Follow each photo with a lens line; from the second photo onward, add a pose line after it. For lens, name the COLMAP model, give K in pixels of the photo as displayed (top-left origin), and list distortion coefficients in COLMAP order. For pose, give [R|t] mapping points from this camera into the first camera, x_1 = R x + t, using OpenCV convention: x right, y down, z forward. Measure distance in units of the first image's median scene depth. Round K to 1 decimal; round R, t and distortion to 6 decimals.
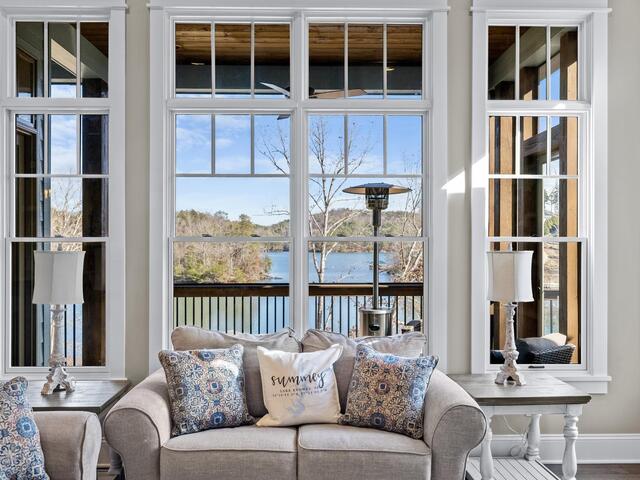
lens RADIAL K [[627.5, 0, 320.2], [0, 627.5, 233.7], [0, 0, 1]] dist [0.029768, 0.000000]
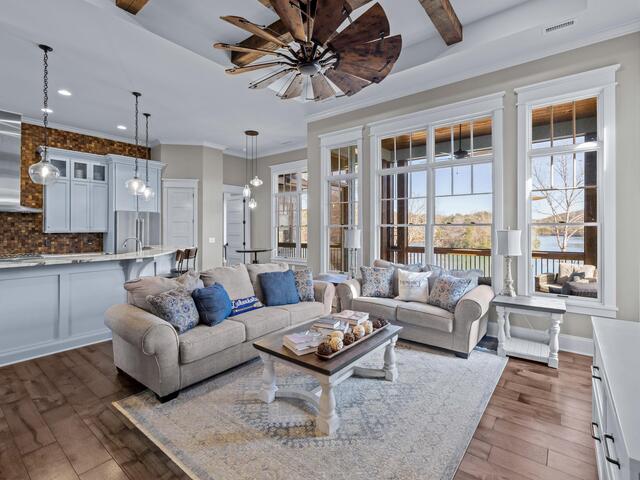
lens RADIAL K [[310.0, 0, 326.9], [0, 310.0, 228.2], [0, 0, 1]] dist [0.000462, -0.001904]
pose [[0.768728, 0.000603, -0.639575, 0.470045], [0.005286, 0.999959, 0.007296, 0.012688], [0.639554, -0.008989, 0.768694, -0.113653]]
